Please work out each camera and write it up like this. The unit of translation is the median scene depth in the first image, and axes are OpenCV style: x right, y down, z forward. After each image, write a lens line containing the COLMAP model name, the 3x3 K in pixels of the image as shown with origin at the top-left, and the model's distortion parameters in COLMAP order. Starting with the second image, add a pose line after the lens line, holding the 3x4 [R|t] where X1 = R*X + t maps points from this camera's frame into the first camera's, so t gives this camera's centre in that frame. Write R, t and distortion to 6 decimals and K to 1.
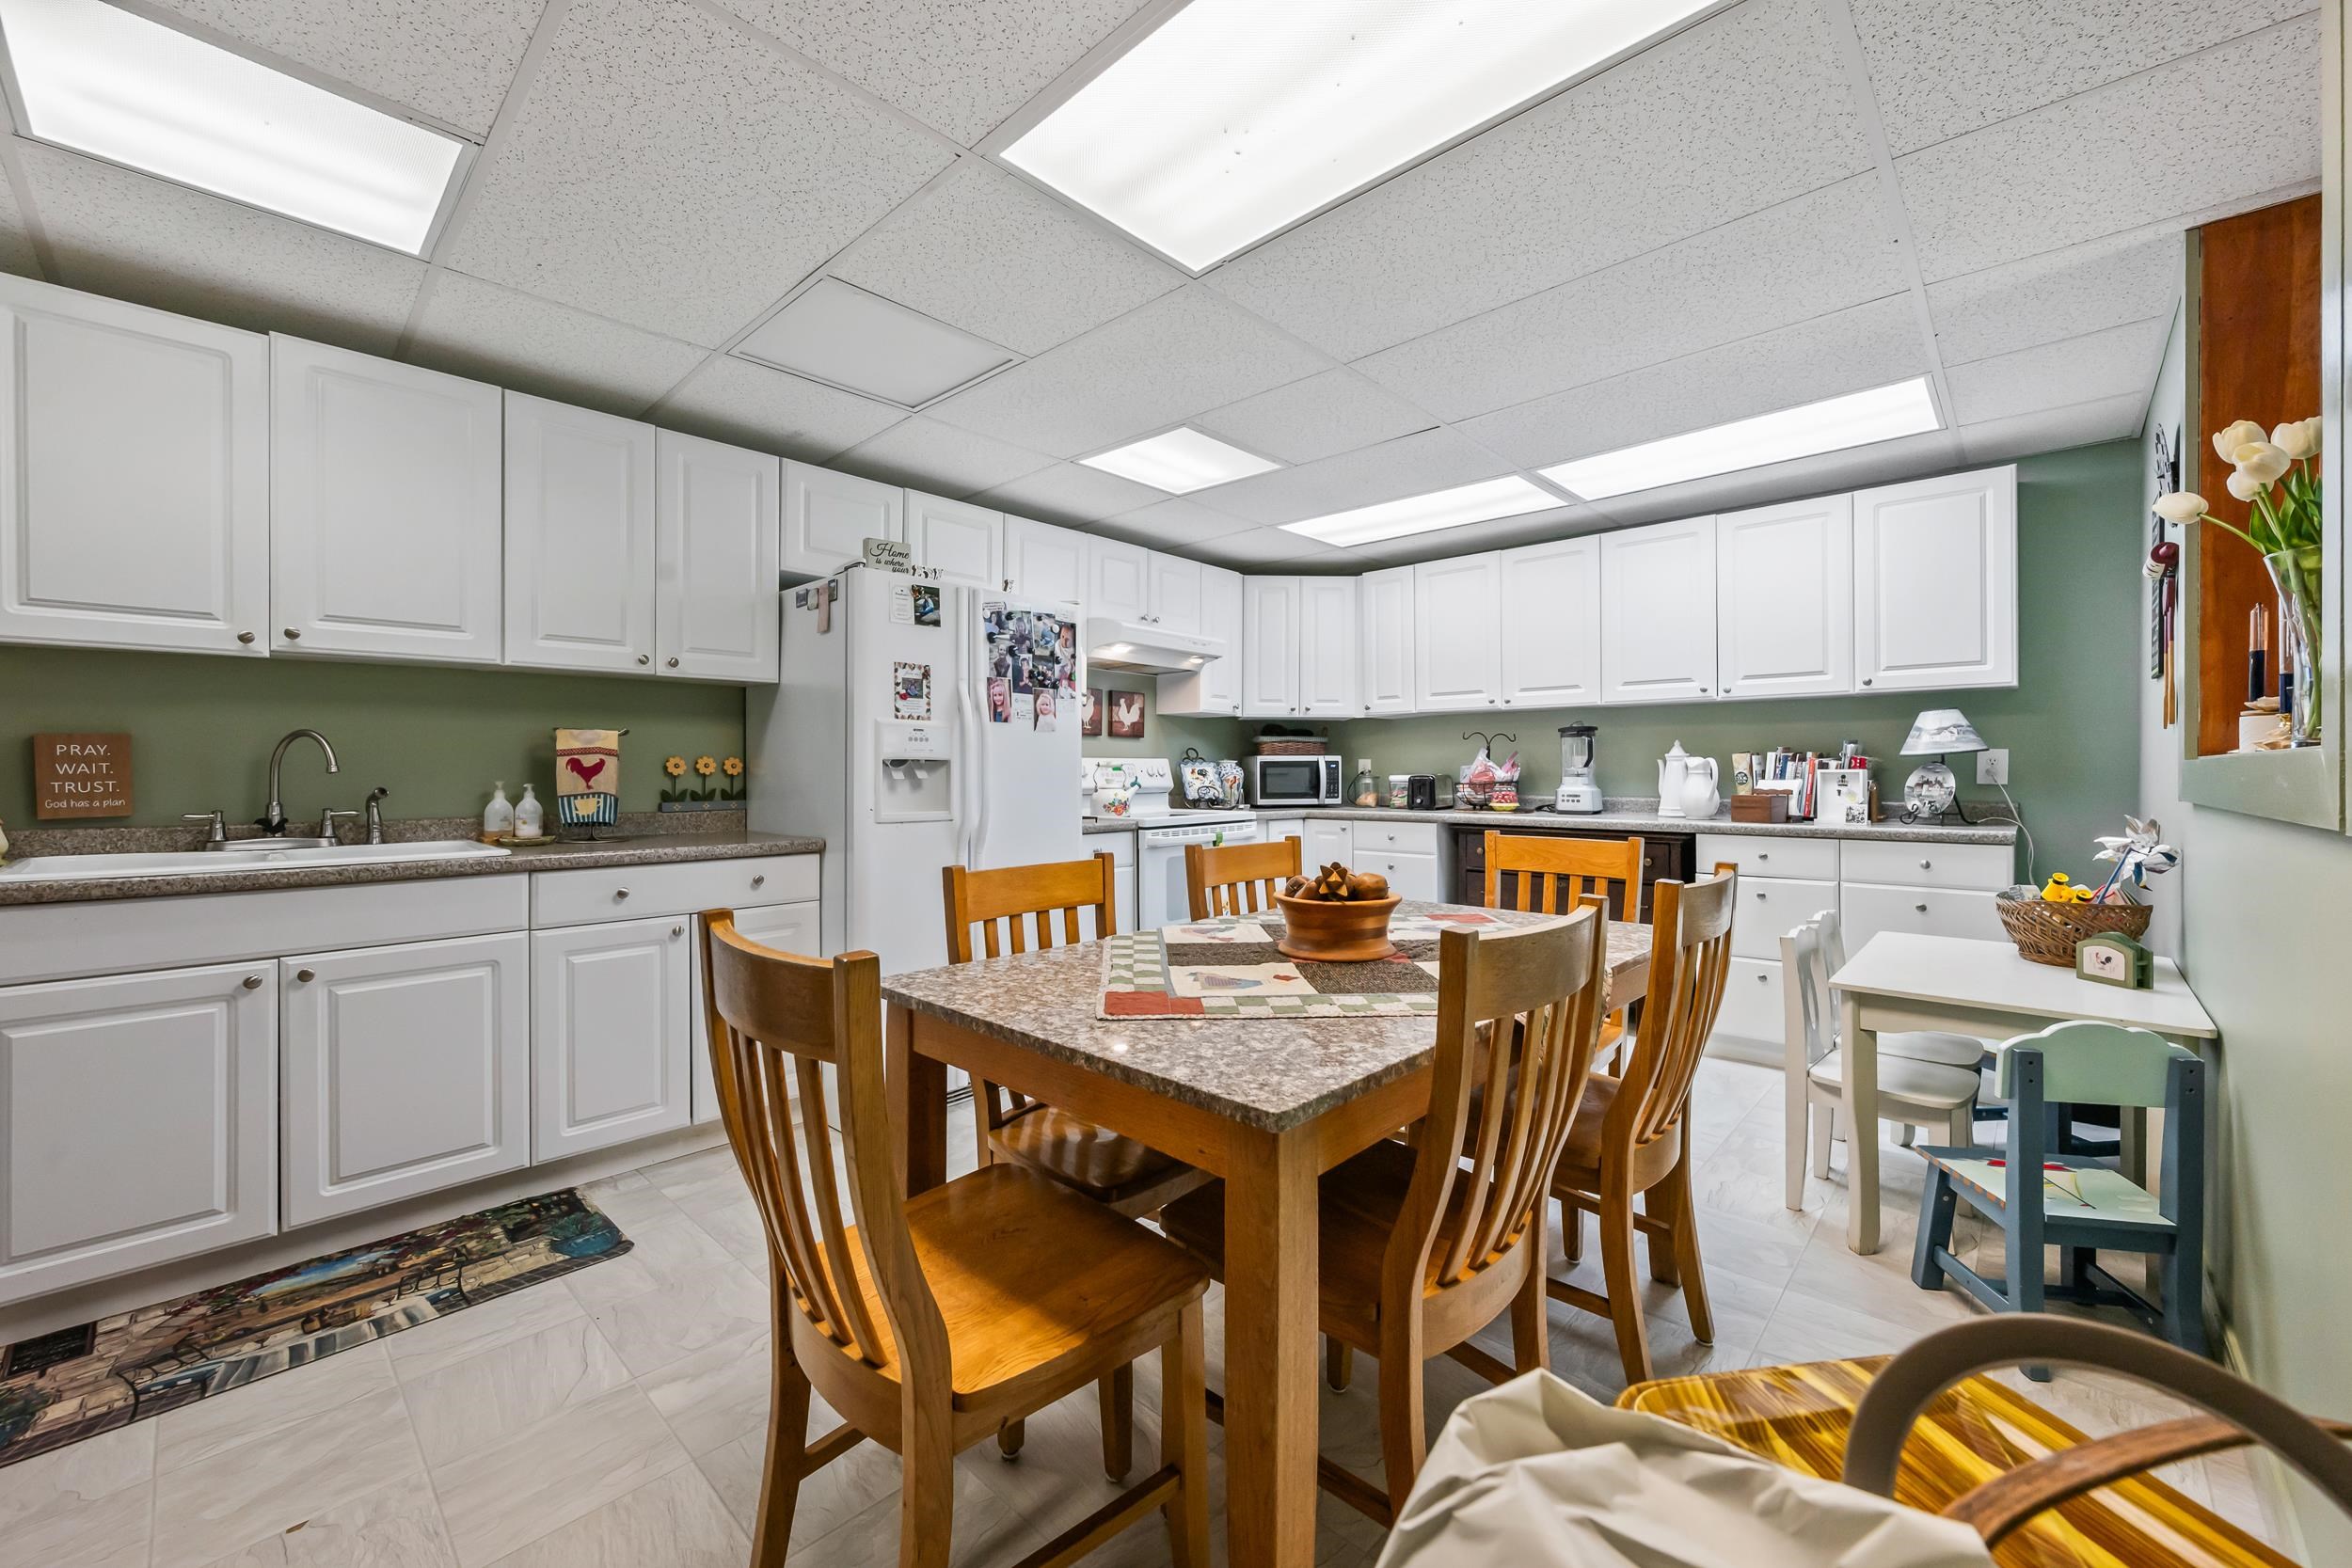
lens RADIAL K [[941.7, 0, 1177.3], [0, 941.7, 778.5], [0, 0, 1]] dist [-0.001900, 0.000407]
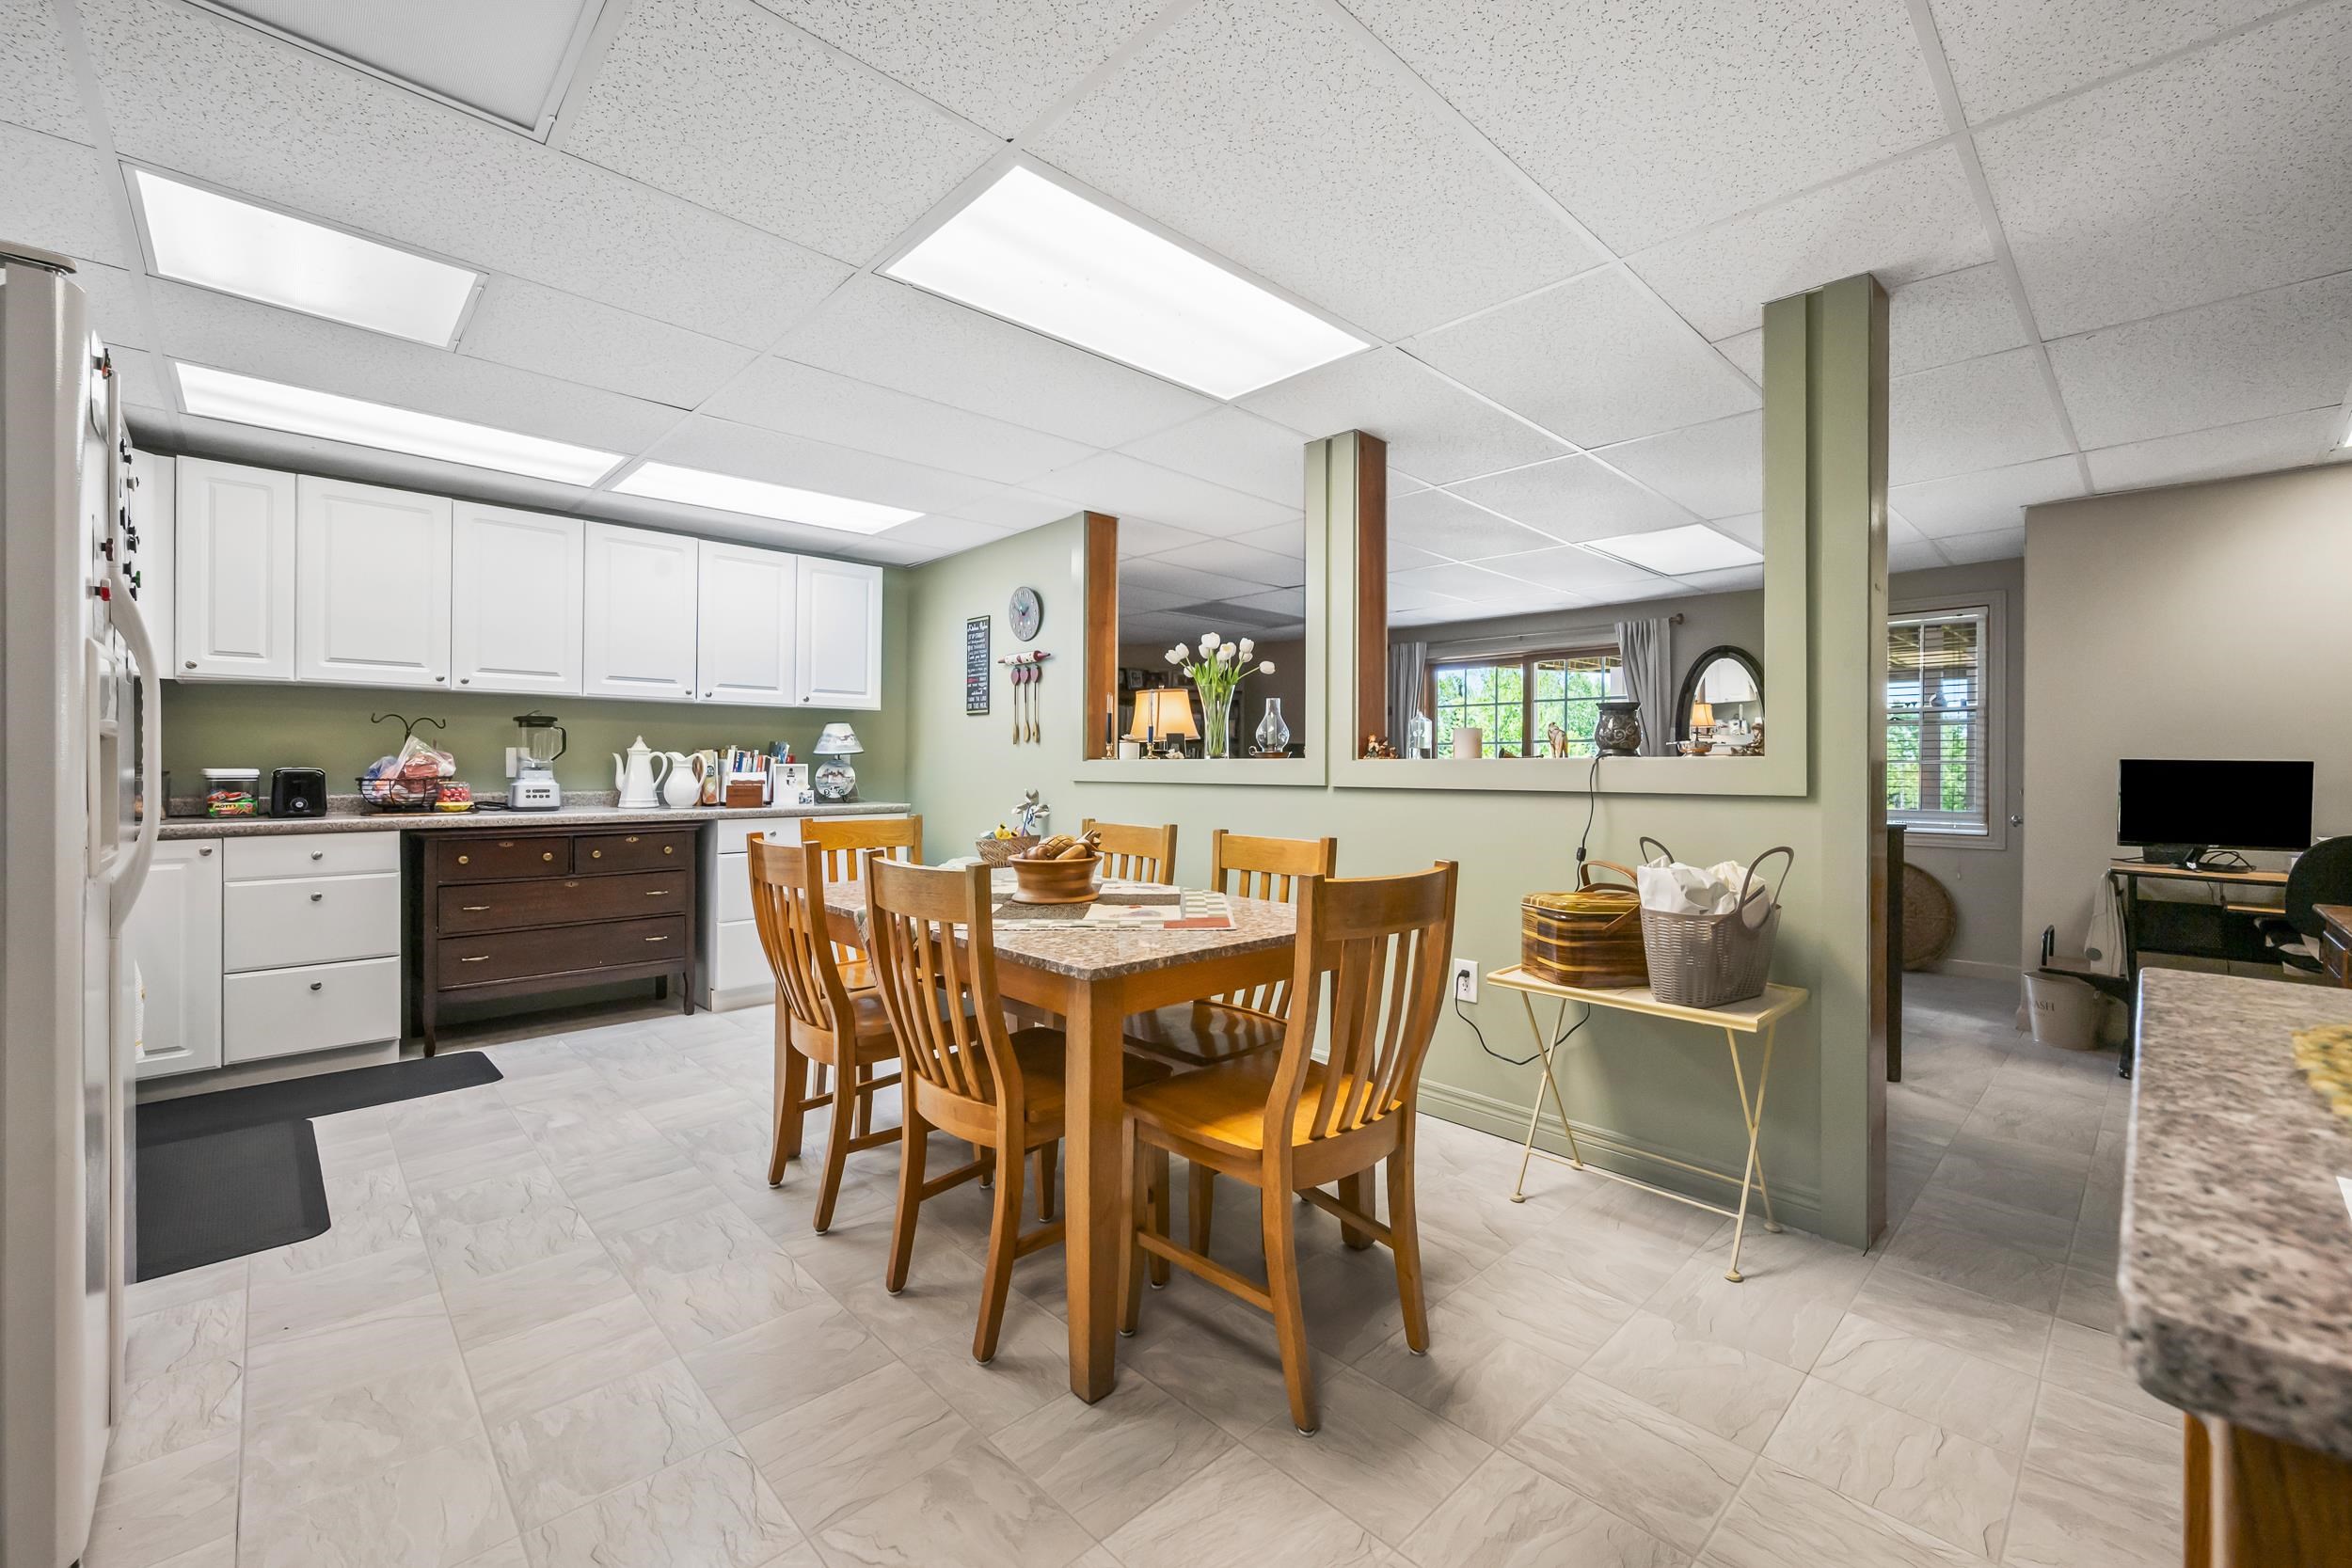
lens RADIAL K [[970.6, 0, 1185.1], [0, 970.6, 771.6], [0, 0, 1]] dist [0.000974, 0.000027]
pose [[0.052770, -0.006901, 0.998583, -0.598134], [-0.001238, 0.999975, 0.006976, -0.009583], [-0.998606, -0.001604, 0.052760, 0.376699]]
